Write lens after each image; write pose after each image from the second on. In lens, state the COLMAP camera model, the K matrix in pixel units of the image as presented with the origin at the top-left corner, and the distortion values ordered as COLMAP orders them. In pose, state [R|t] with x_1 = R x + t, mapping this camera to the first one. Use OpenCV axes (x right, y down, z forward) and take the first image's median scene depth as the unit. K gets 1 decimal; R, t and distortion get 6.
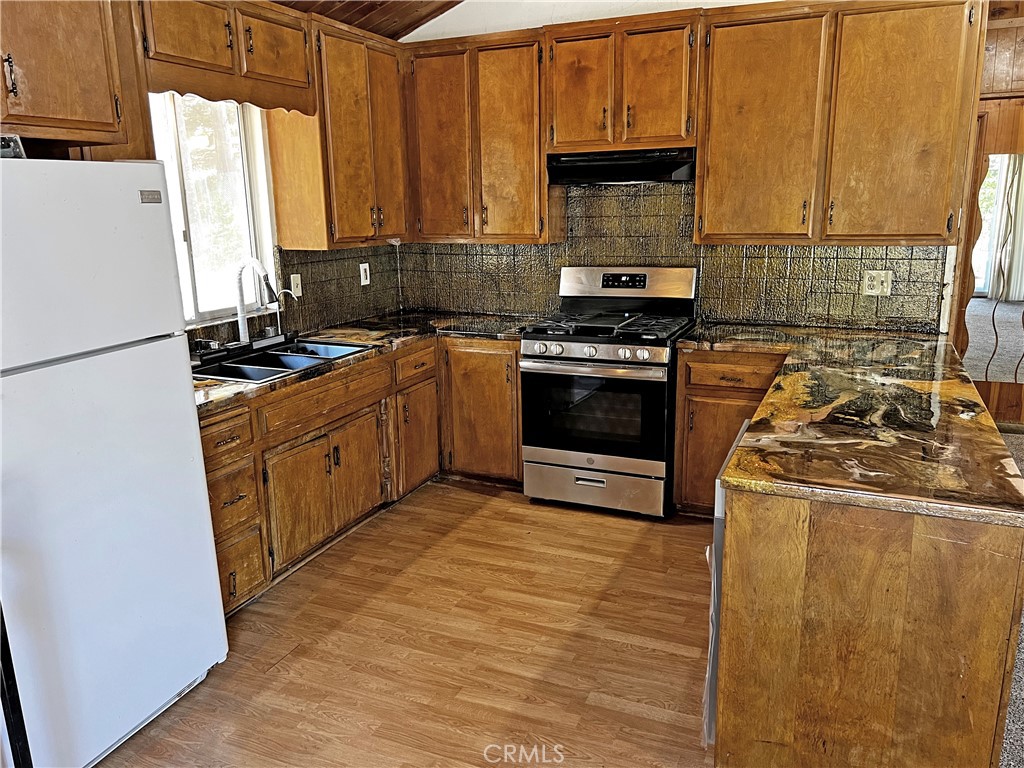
lens RADIAL K [[774.2, 0, 517.0], [0, 774.2, 381.5], [0, 0, 1]] dist [0.058511, -0.026490]
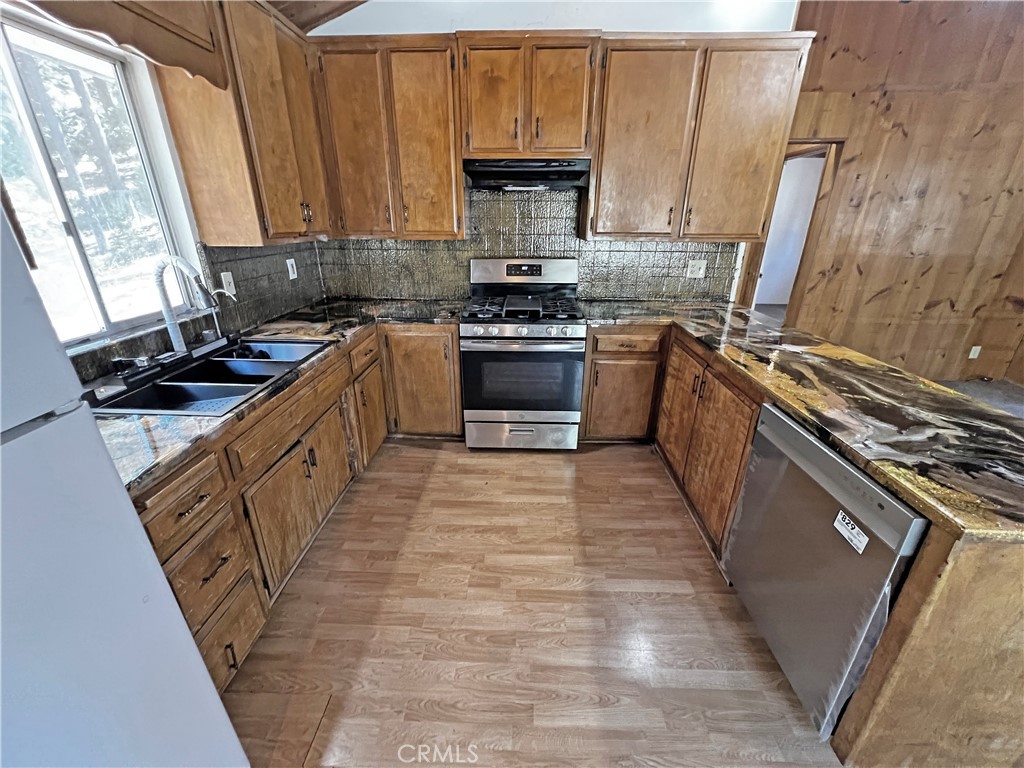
lens RADIAL K [[408.6, 0, 508.4], [0, 408.6, 381.8], [0, 0, 1]] dist [-0.001843, 0.000518]
pose [[0.930822, -0.118318, 0.345790, -0.155641], [0.065109, 0.984696, 0.161665, -0.065254], [-0.359626, -0.127967, 0.924280, 0.400910]]
